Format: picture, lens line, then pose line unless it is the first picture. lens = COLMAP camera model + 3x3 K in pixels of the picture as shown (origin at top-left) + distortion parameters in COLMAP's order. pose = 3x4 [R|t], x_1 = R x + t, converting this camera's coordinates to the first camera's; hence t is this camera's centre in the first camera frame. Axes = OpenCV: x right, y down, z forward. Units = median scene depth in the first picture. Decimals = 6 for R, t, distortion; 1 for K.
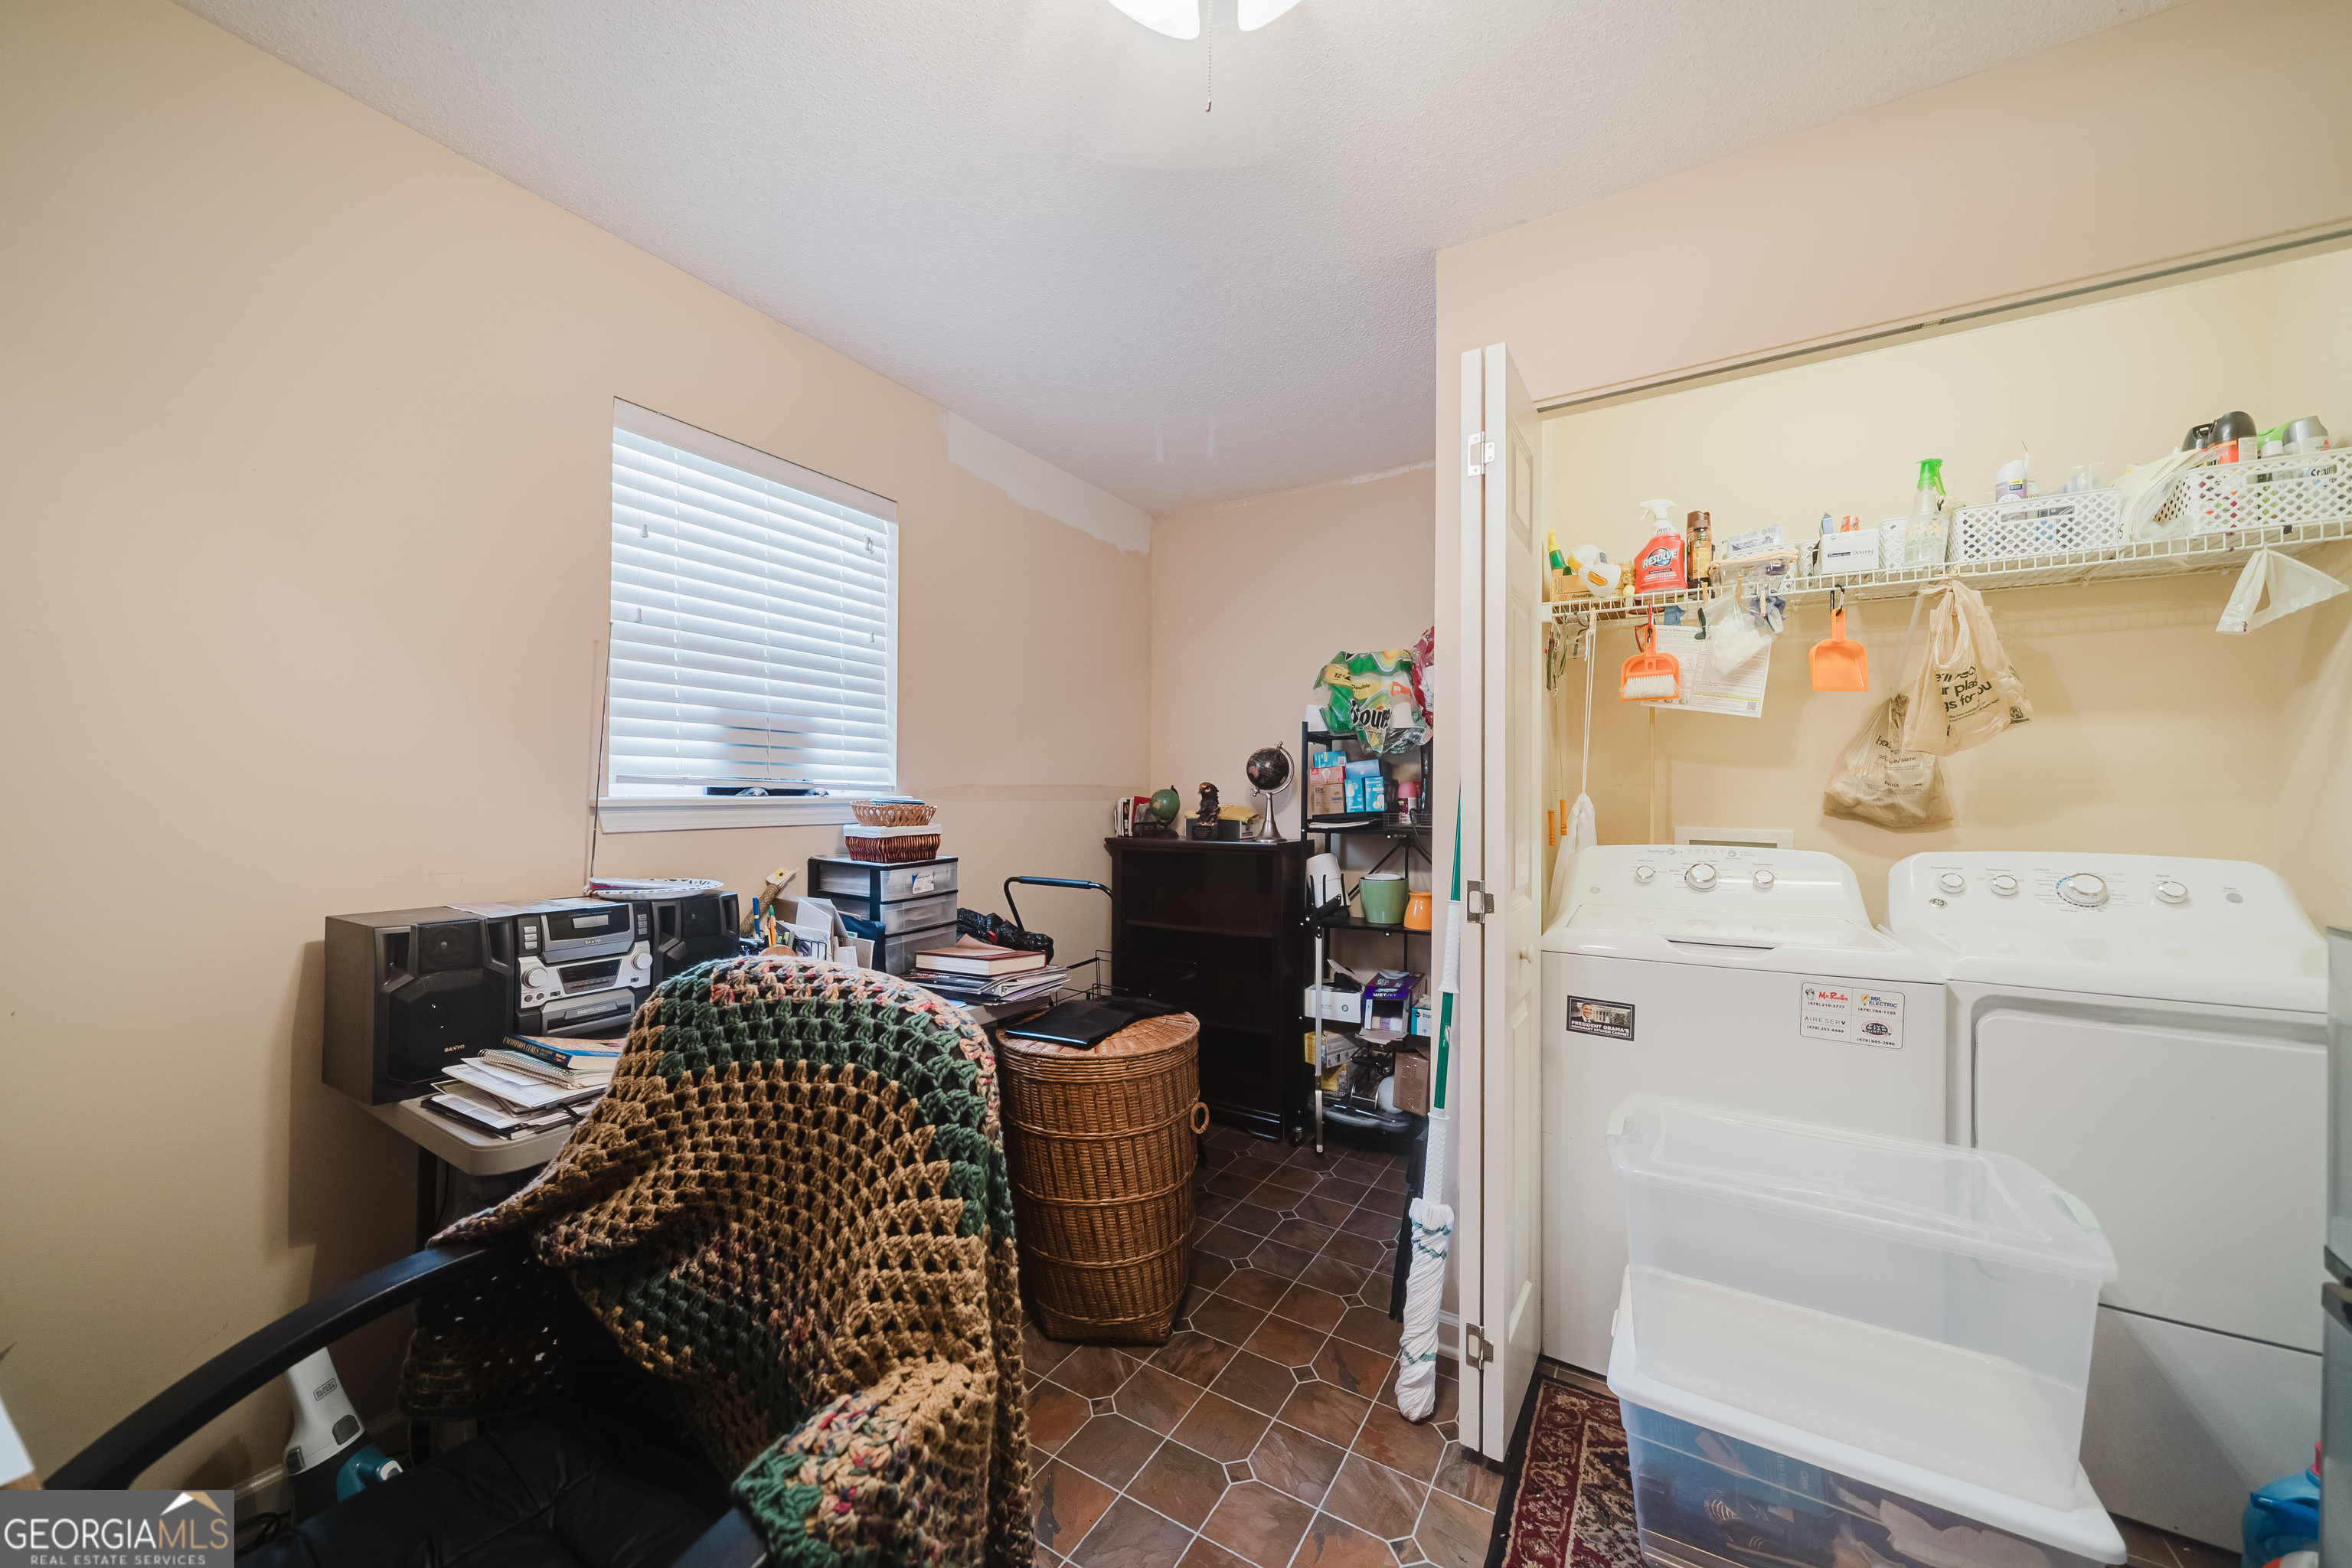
lens RADIAL K [[830.1, 0, 1173.2], [0, 830.1, 791.1], [0, 0, 1]] dist [-0.003483, -0.000520]
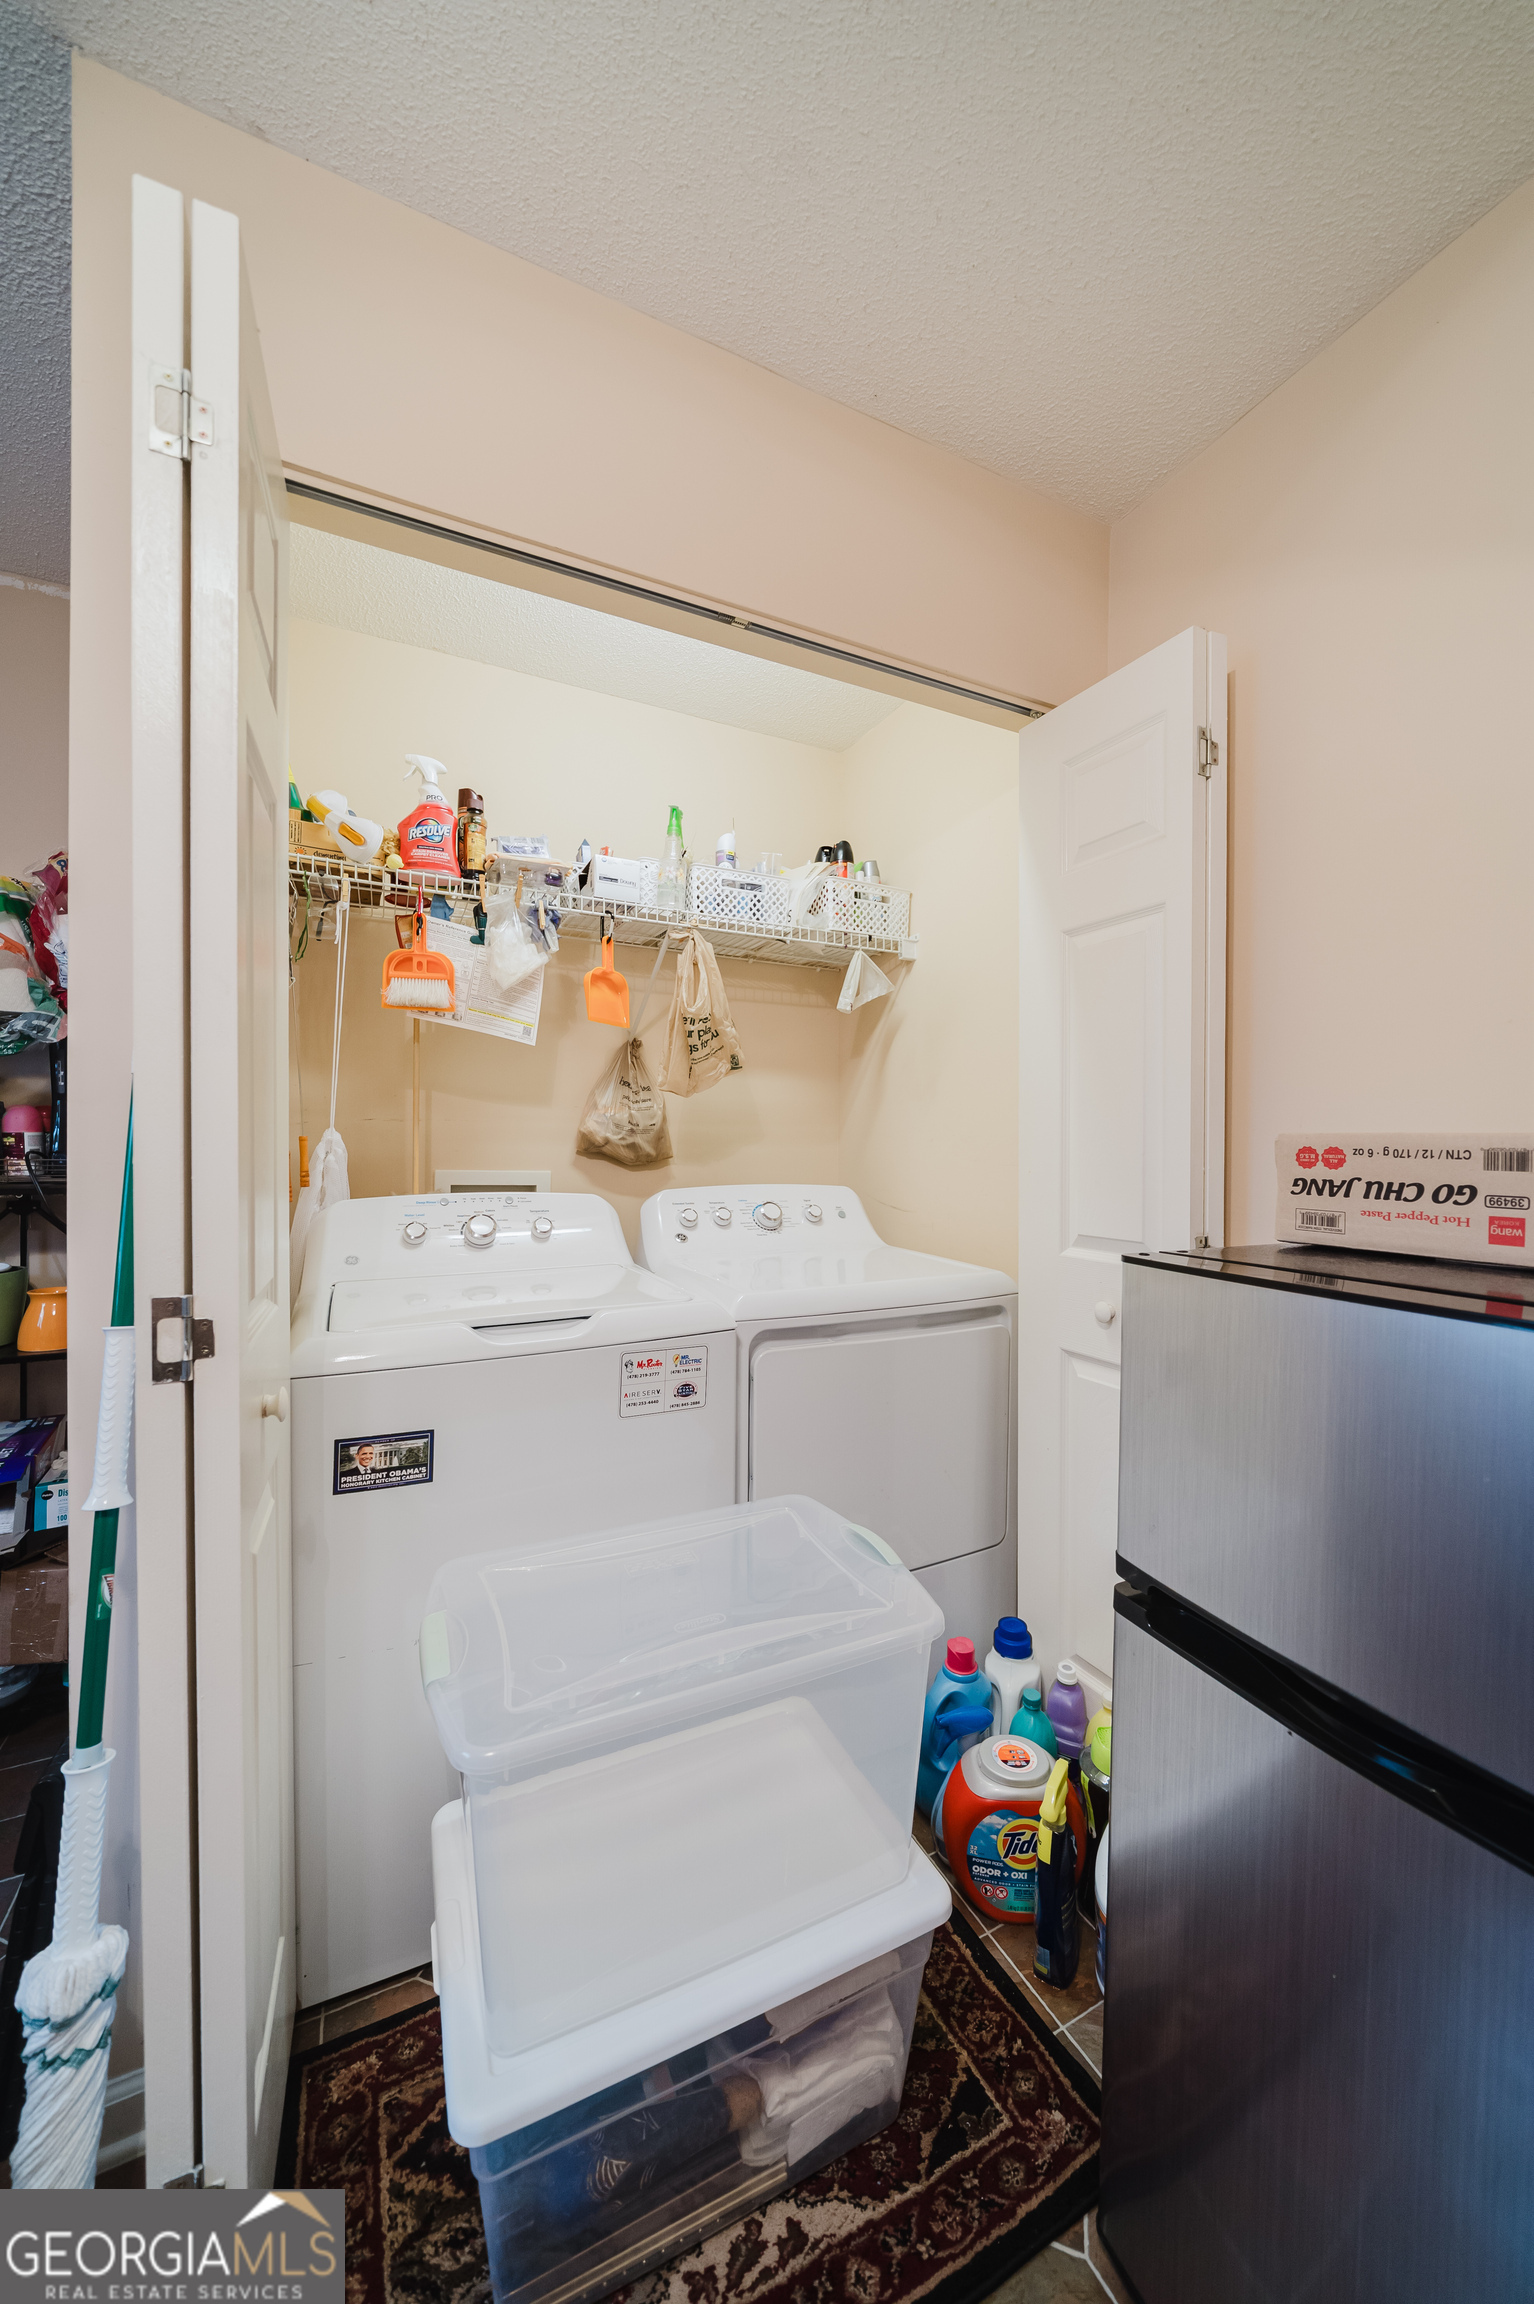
lens RADIAL K [[818.0, 0, 771.8], [0, 818.0, 1160.0], [0, 0, 1]] dist [-0.004737, -0.000272]
pose [[0.538407, -0.016015, 0.842533, 0.116150], [-0.012001, 0.999572, 0.026668, 0.008072], [-0.842600, -0.024469, 0.537984, 0.342096]]
